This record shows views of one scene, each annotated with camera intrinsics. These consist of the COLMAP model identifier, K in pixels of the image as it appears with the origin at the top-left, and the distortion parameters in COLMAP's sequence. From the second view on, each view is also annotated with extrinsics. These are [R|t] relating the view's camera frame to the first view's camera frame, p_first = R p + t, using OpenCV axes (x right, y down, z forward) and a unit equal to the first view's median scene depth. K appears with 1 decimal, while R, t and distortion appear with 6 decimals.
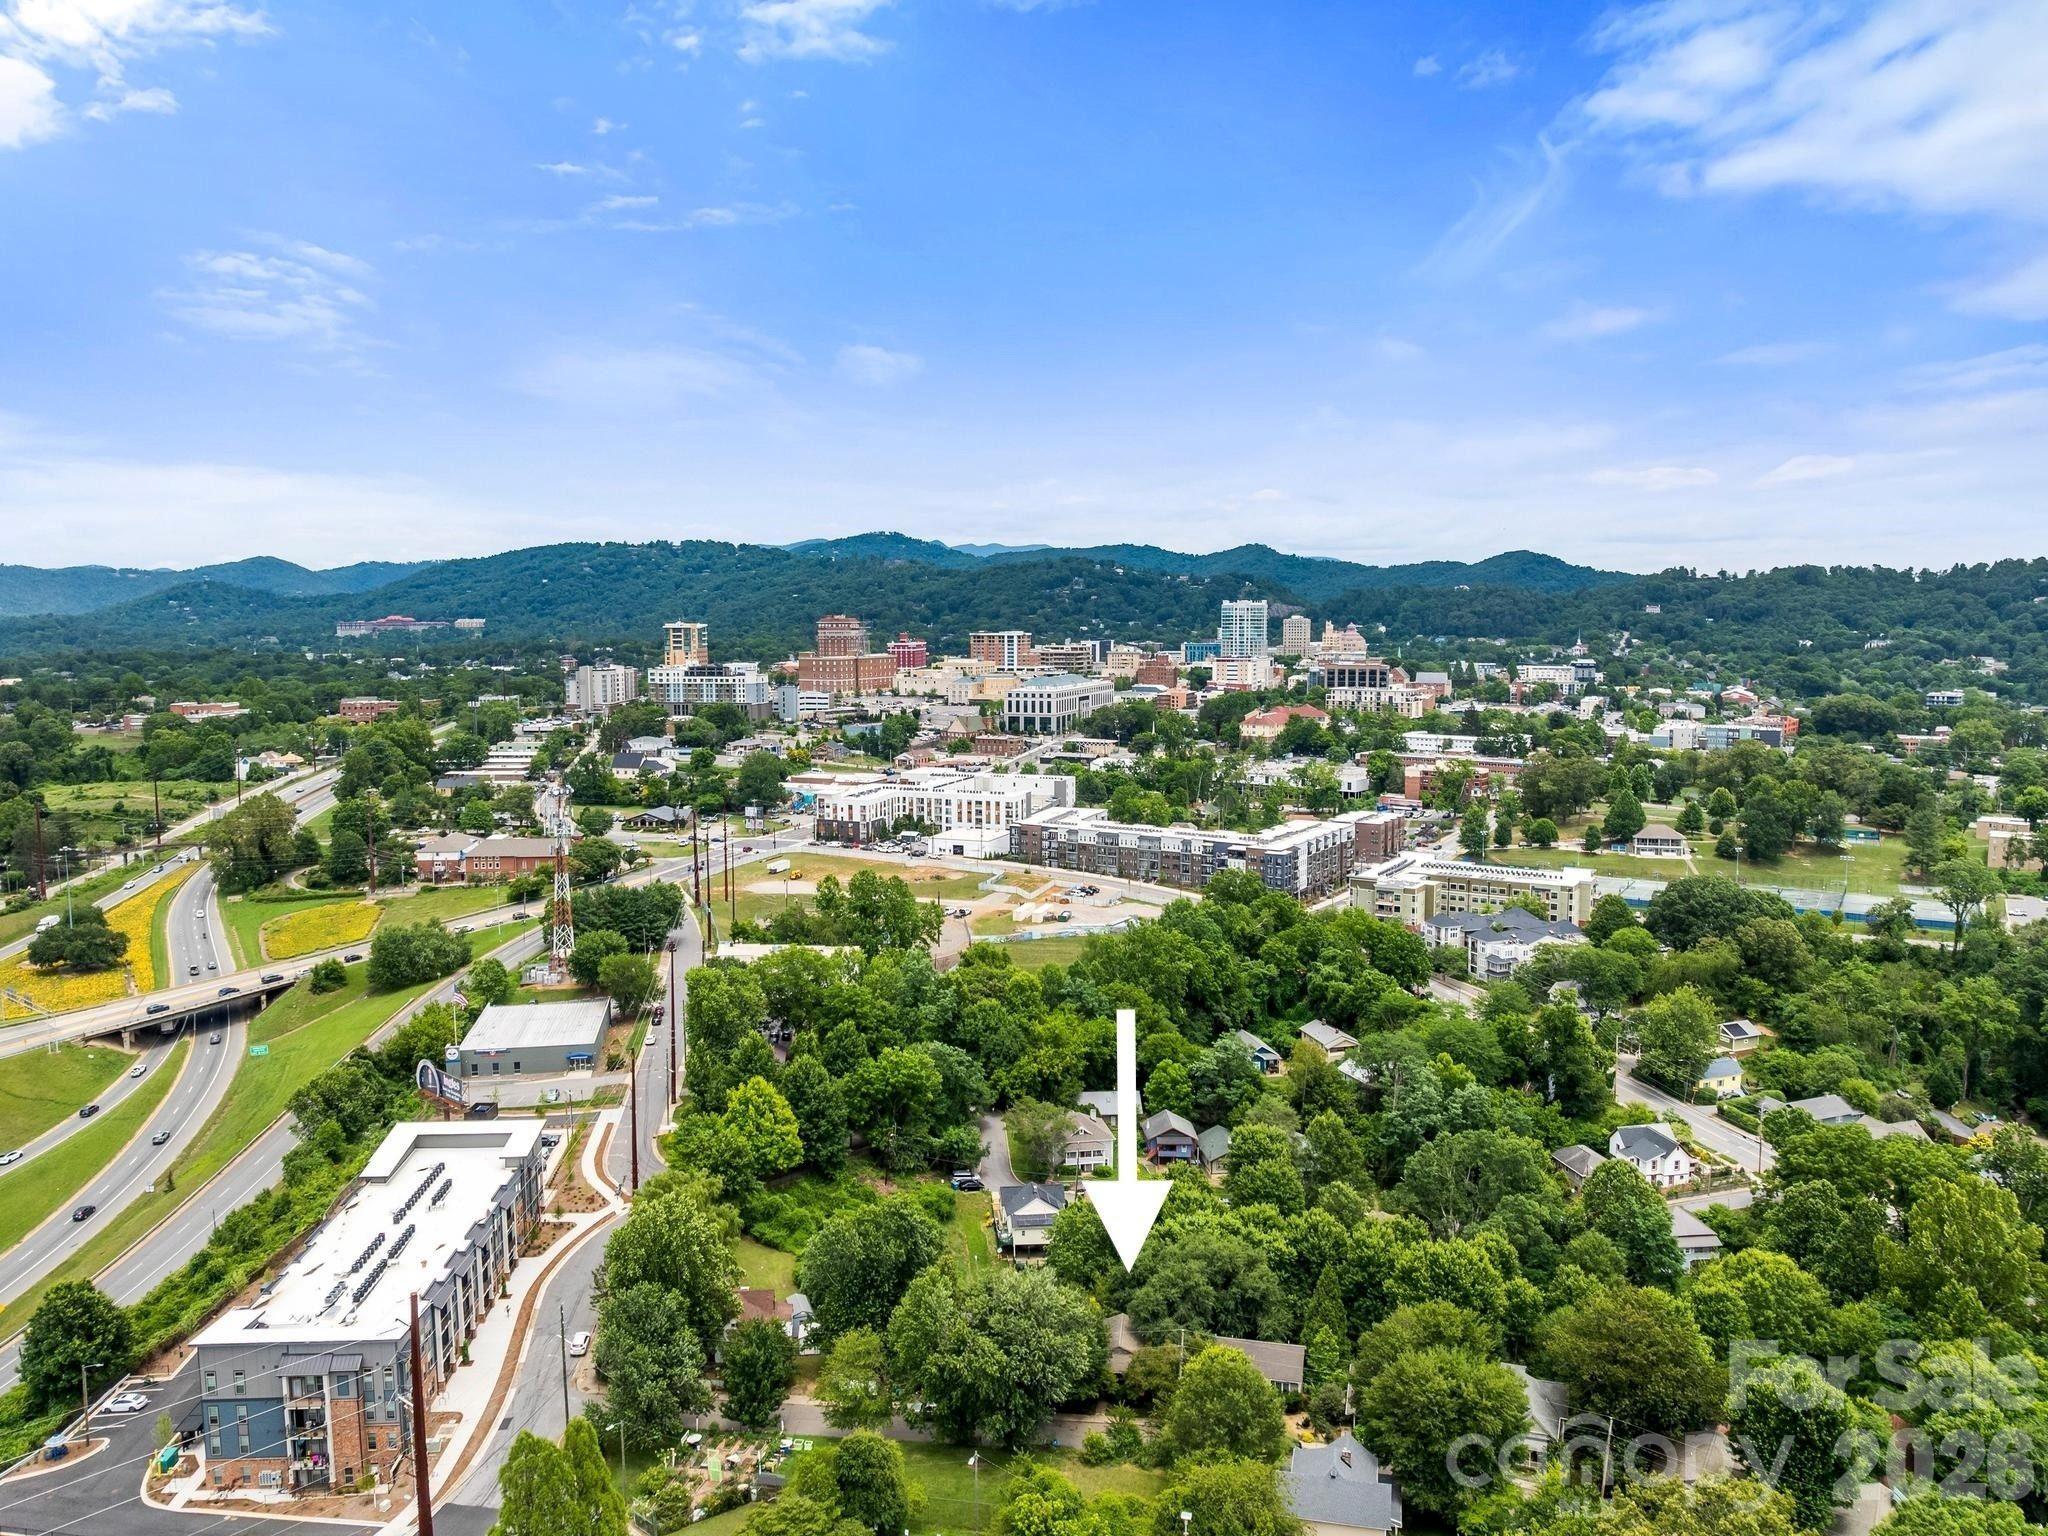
lens RADIAL K [[1433.1, 0, 1024.0], [0, 1433.1, 768.0], [0, 0, 1]] dist [-0.022331, -0.025029]
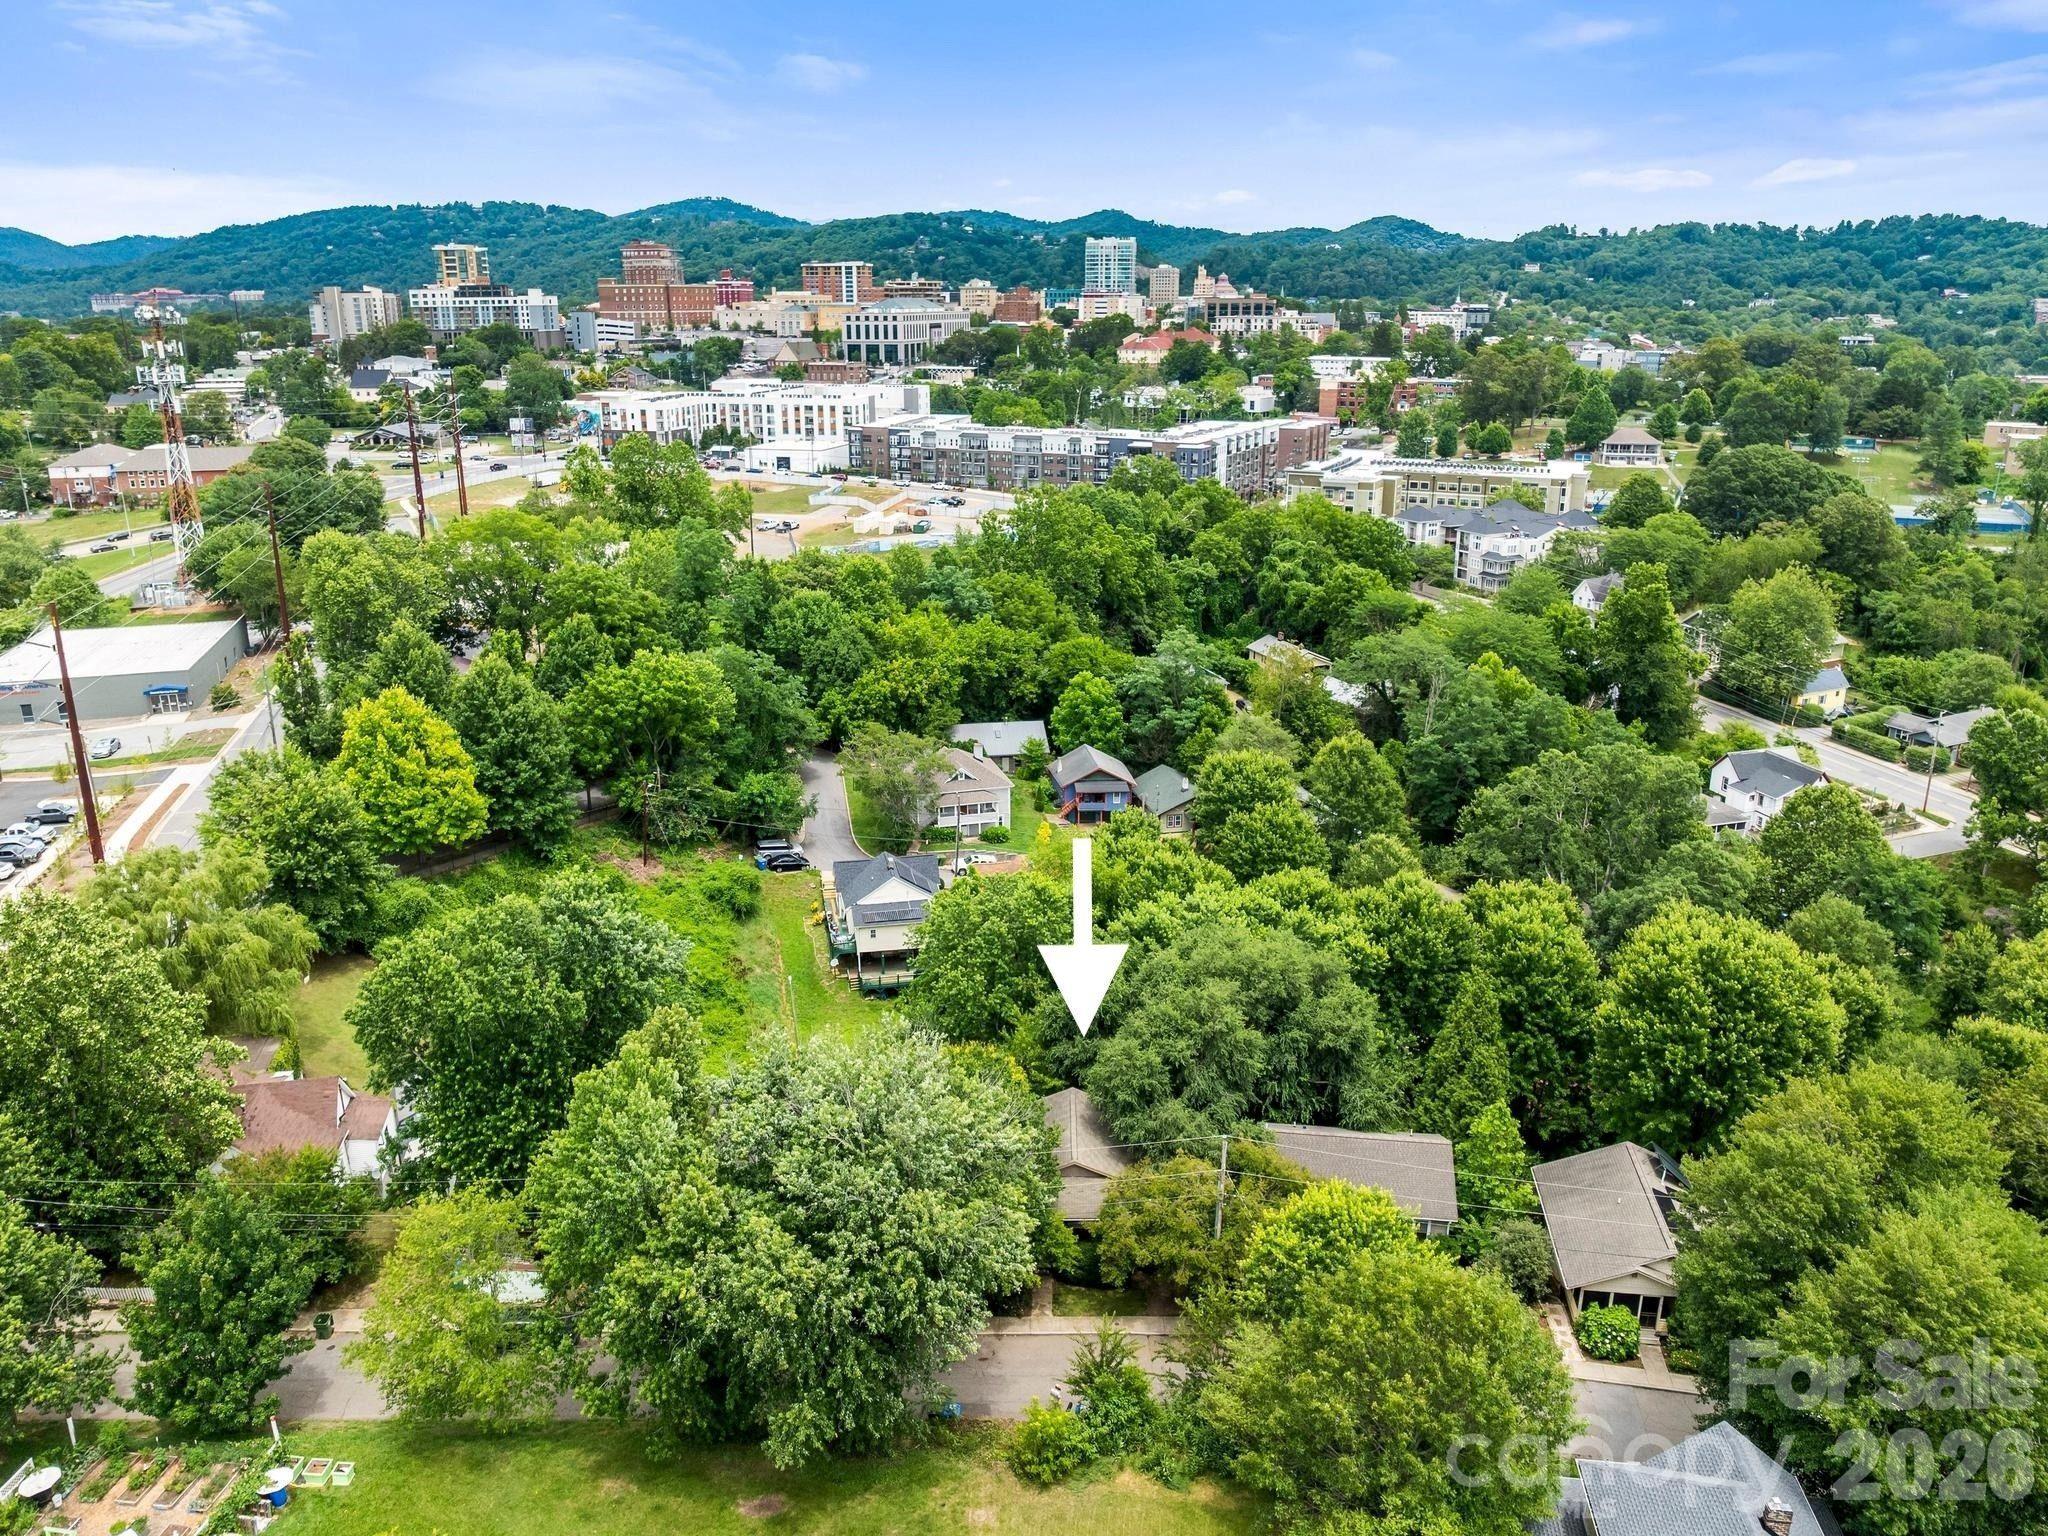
lens RADIAL K [[1433.1, 0, 1024.0], [0, 1433.1, 768.0], [0, 0, 1]] dist [-0.022331, -0.025029]
pose [[0.994560, -0.029028, 0.100037, 0.003207], [0.007581, 0.978010, 0.208421, 0.091419], [-0.103887, -0.206529, 0.972910, 0.291600]]
